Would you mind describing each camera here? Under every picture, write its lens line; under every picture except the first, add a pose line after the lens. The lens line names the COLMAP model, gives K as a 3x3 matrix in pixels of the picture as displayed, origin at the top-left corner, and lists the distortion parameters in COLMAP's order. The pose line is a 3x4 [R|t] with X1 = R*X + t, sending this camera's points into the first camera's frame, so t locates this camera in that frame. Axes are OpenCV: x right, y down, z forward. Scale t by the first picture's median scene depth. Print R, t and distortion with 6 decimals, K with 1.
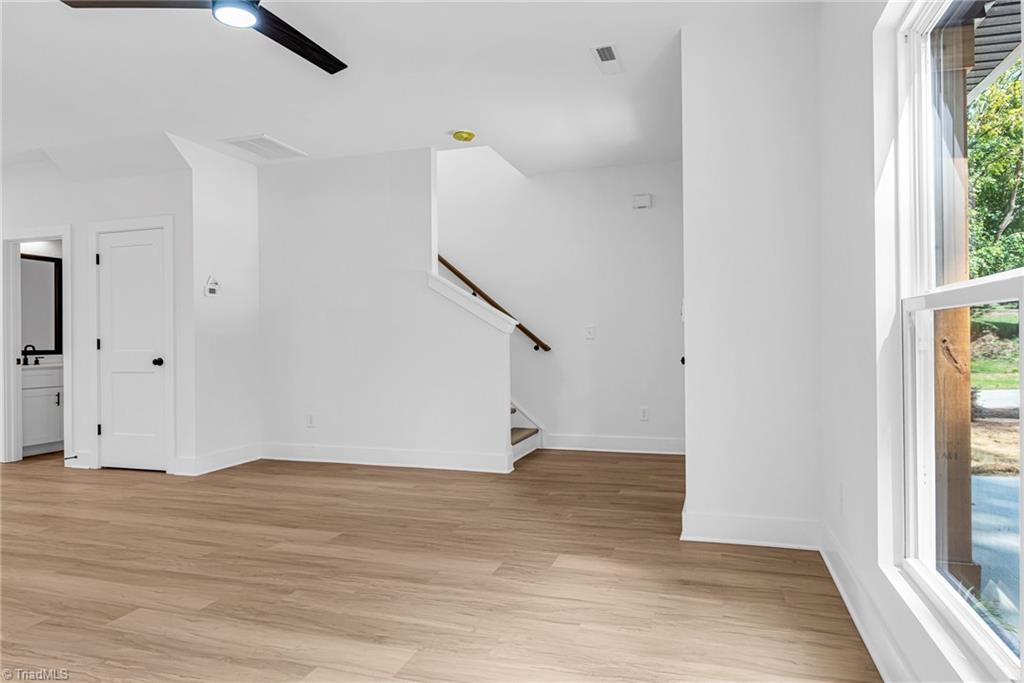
lens RADIAL K [[602.3, 0, 539.8], [0, 602.3, 351.2], [0, 0, 1]] dist [-0.016450, 0.000637]
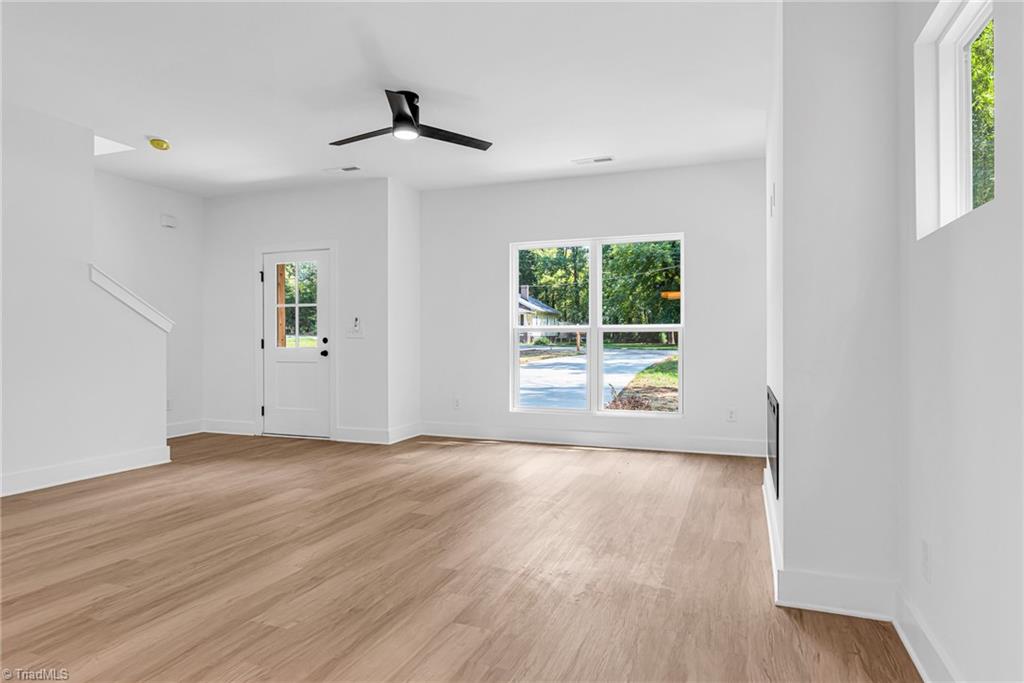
lens RADIAL K [[607.0, 0, 498.4], [0, 607.0, 339.6], [0, 0, 1]] dist [-0.003895, -0.000194]
pose [[0.102587, 0.010254, 0.994671, -1.909040], [0.014898, 0.999819, -0.011844, 0.006421], [-0.994612, 0.016033, 0.102415, 0.525659]]
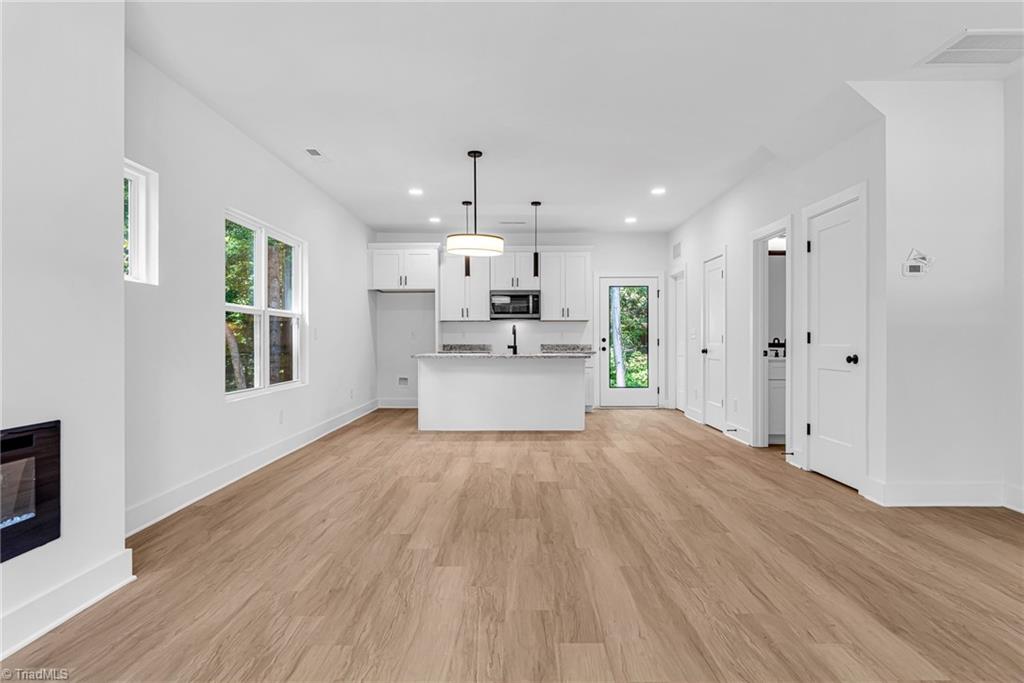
lens RADIAL K [[619.2, 0, 501.2], [0, 619.2, 338.3], [0, 0, 1]] dist [-0.008349, -0.000722]
pose [[0.247904, 0.008090, -0.968751, 0.142051], [-0.015882, 0.999865, 0.004286, -0.013077], [0.968654, 0.014323, 0.247999, 0.541522]]
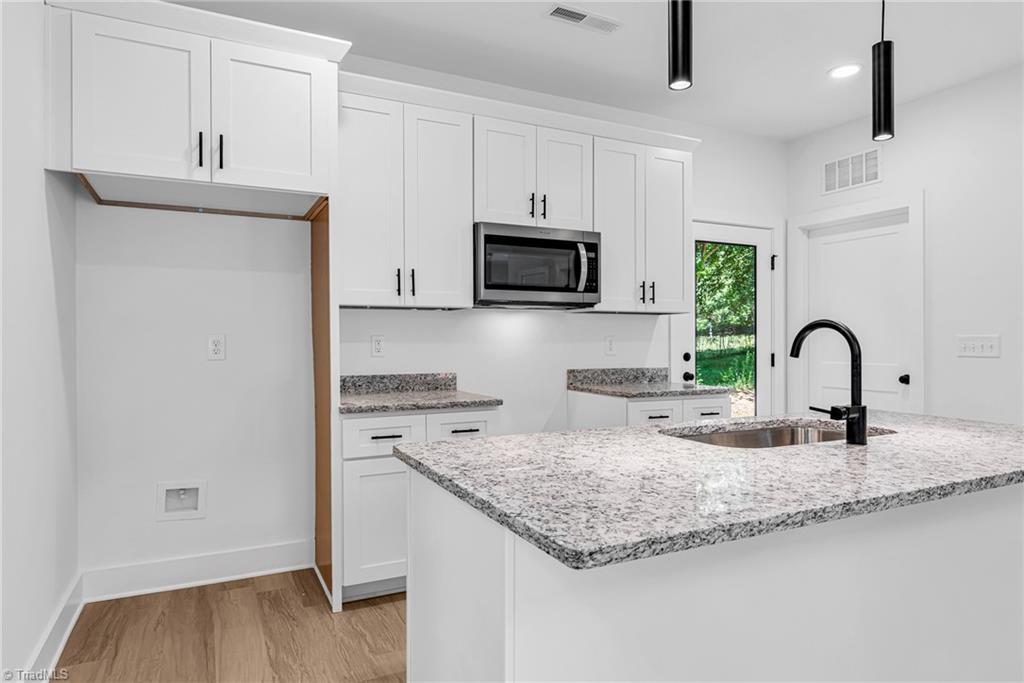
lens RADIAL K [[618.0, 0, 525.6], [0, 618.0, 338.6], [0, 0, 1]] dist [-0.003124, -0.000919]
pose [[0.676473, 0.009414, -0.736407, -2.131355], [-0.017245, 0.999847, -0.003059, -0.032504], [0.736266, 0.014768, 0.676531, 0.586080]]
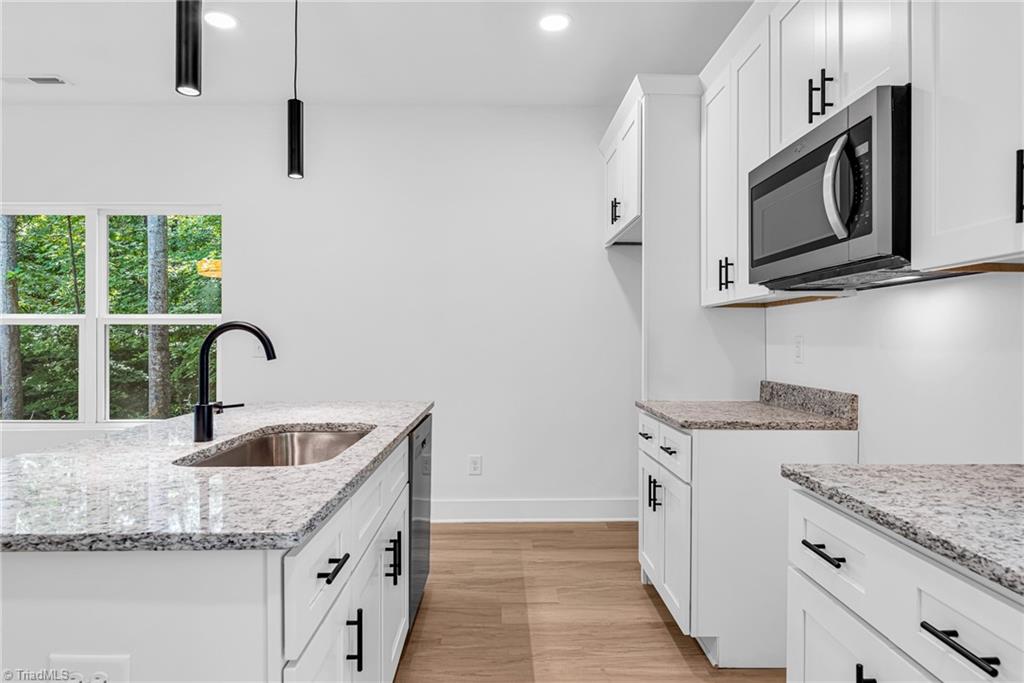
lens RADIAL K [[601.5, 0, 510.5], [0, 601.5, 342.6], [0, 0, 1]] dist [-0.006030, -0.001632]
pose [[-0.956576, 0.010435, -0.291297, -2.505384], [0.004509, 0.999769, 0.021007, -0.048829], [0.291449, 0.018782, -0.956402, 1.938940]]
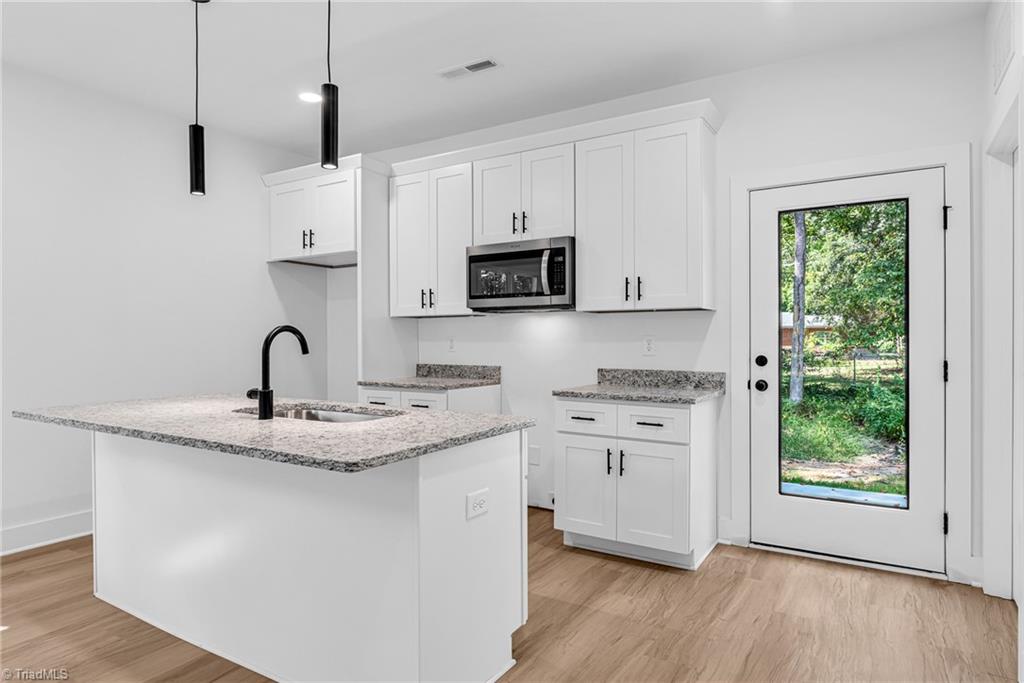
lens RADIAL K [[607.0, 0, 498.4], [0, 607.0, 339.6], [0, 0, 1]] dist [-0.003895, -0.000194]
pose [[-0.292192, 0.012425, -0.956279, -1.689323], [-0.008919, 0.999837, 0.015716, -0.055126], [0.956318, 0.013121, -0.292033, 1.774998]]
